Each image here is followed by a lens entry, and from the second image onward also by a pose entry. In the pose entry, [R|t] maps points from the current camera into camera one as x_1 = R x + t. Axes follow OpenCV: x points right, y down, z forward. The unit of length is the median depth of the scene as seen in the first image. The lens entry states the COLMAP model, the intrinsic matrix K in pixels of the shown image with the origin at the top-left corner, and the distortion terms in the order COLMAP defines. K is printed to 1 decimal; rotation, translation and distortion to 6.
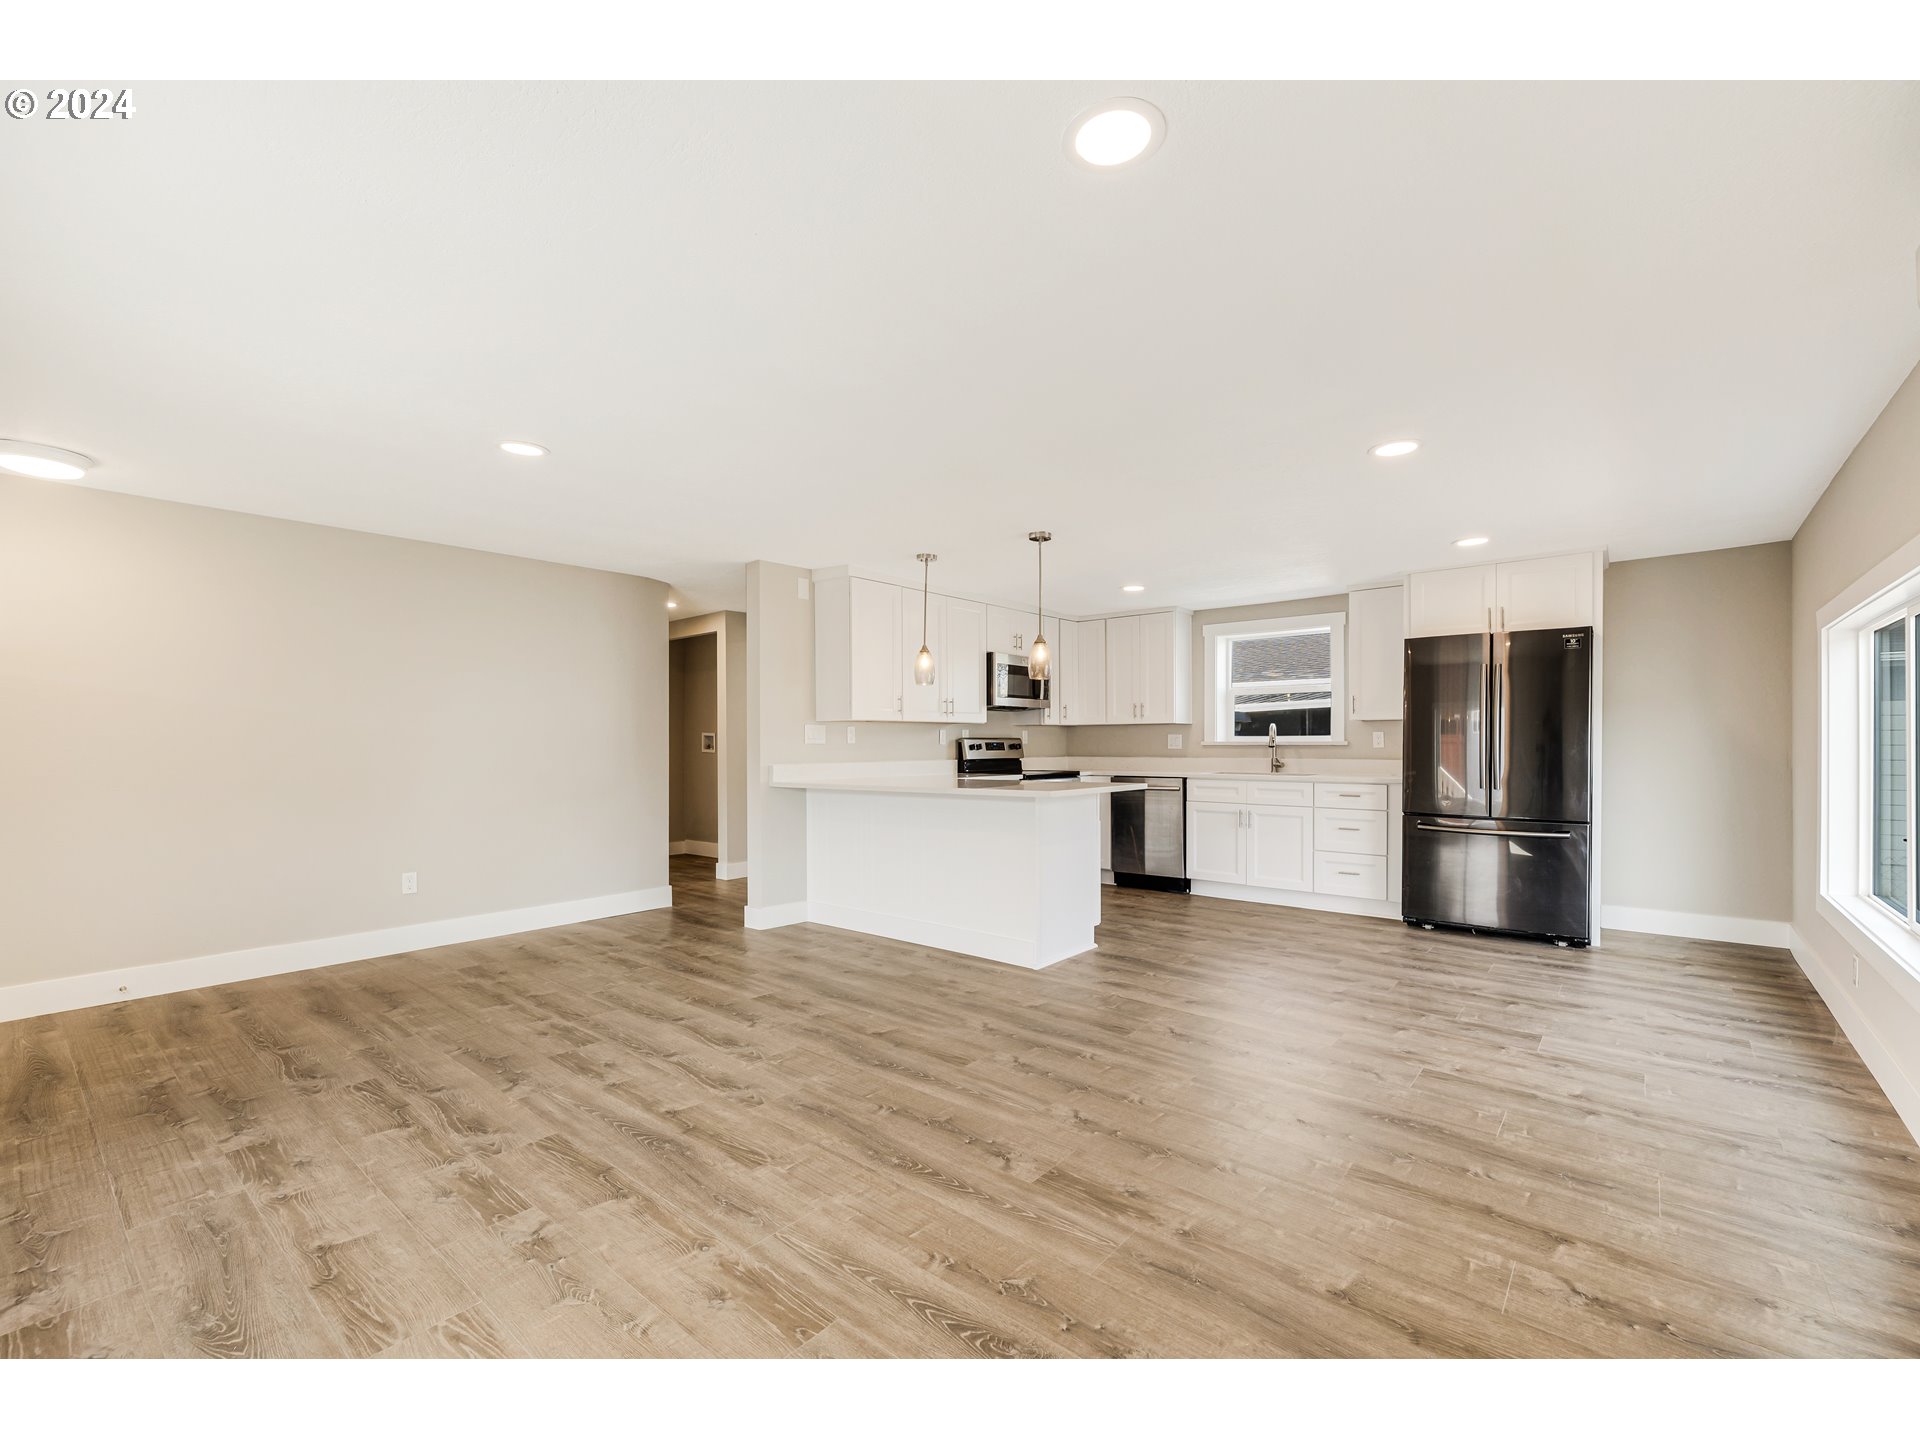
lens RADIAL K [[830.4, 0, 949.7], [0, 830.4, 743.3], [0, 0, 1]] dist [-0.001324, -0.000476]
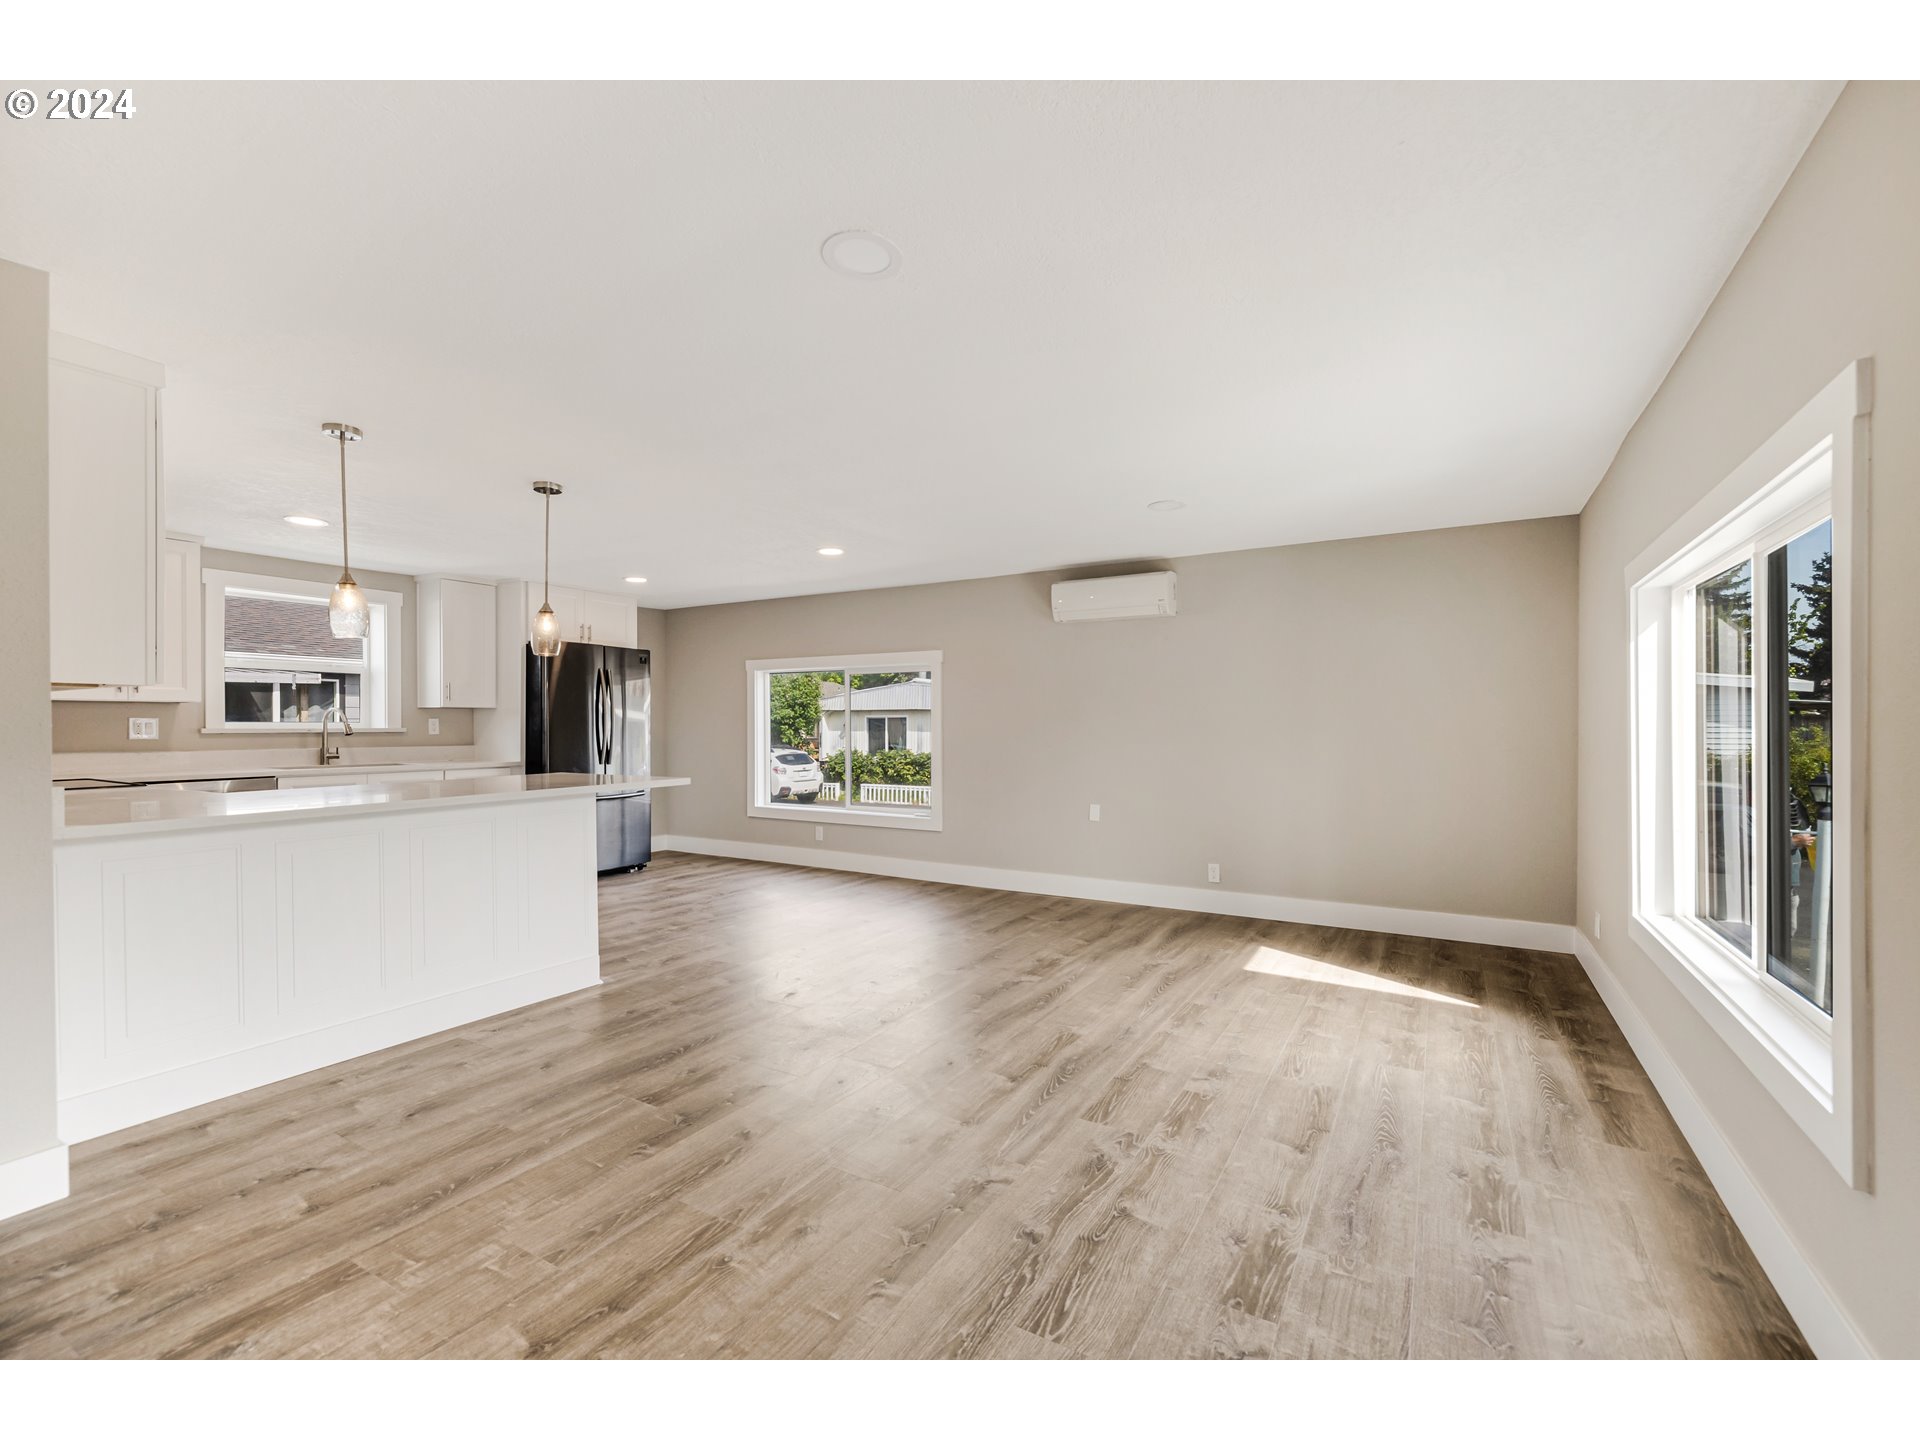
lens RADIAL K [[825.7, 0, 959.4], [0, 825.7, 731.1], [0, 0, 1]] dist [-0.001741, -0.000841]
pose [[-0.173149, -0.005478, 0.984880, -0.735516], [0.001833, 0.999981, 0.005884, -0.004240], [-0.984894, 0.002824, -0.173136, 0.674254]]
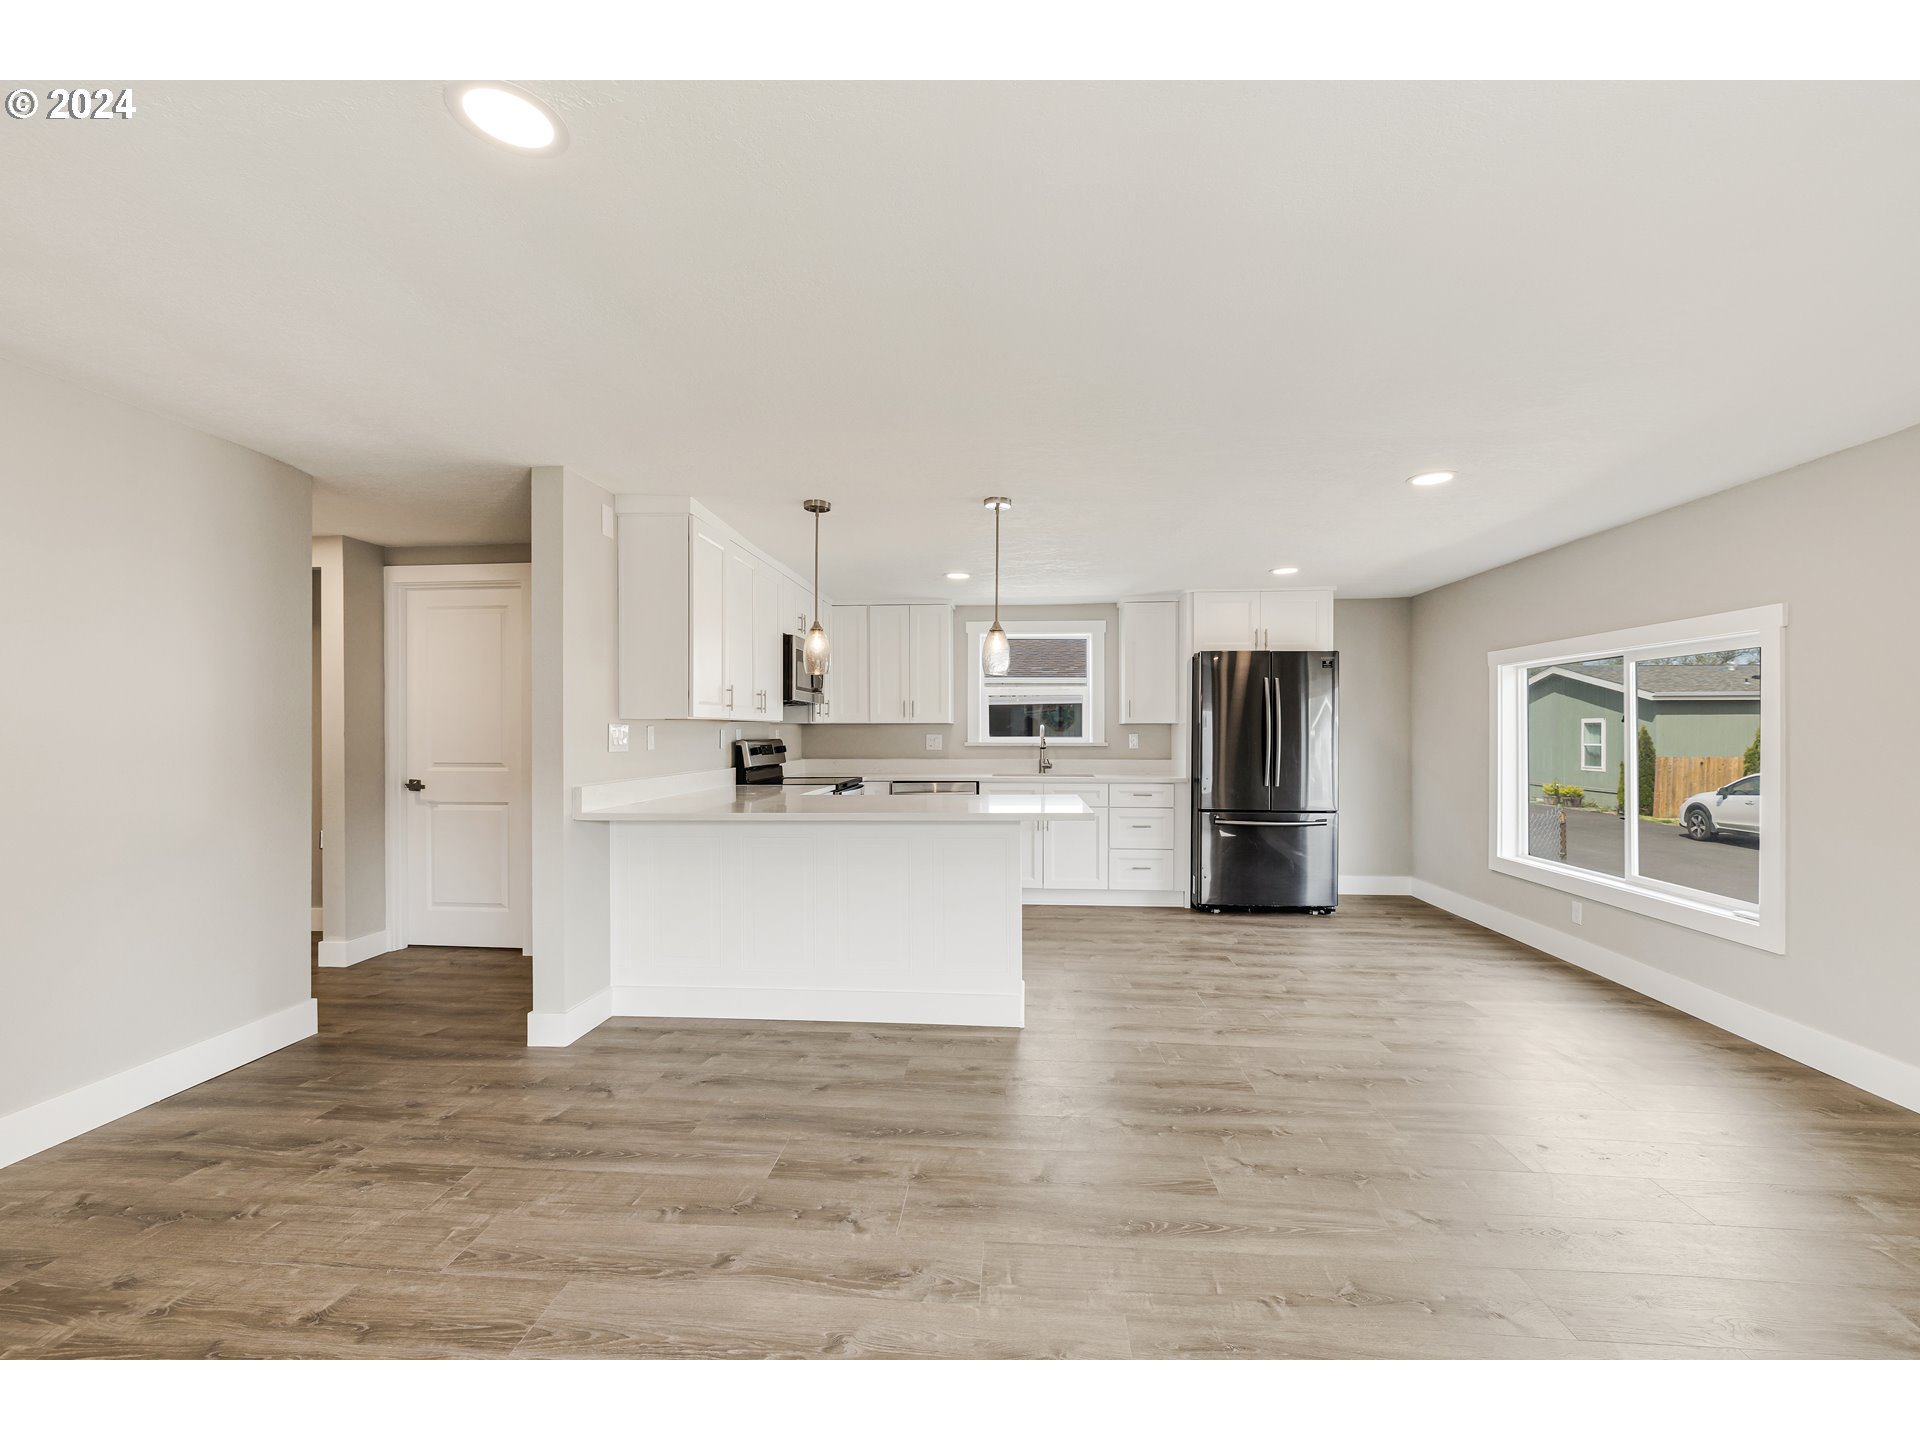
lens RADIAL K [[825.7, 0, 959.4], [0, 825.7, 731.1], [0, 0, 1]] dist [-0.001741, -0.000841]
pose [[0.808878, 0.003288, 0.587967, -0.375772], [-0.001485, 0.999993, -0.003549, -0.016551], [-0.587975, 0.001997, 0.808877, 0.325795]]
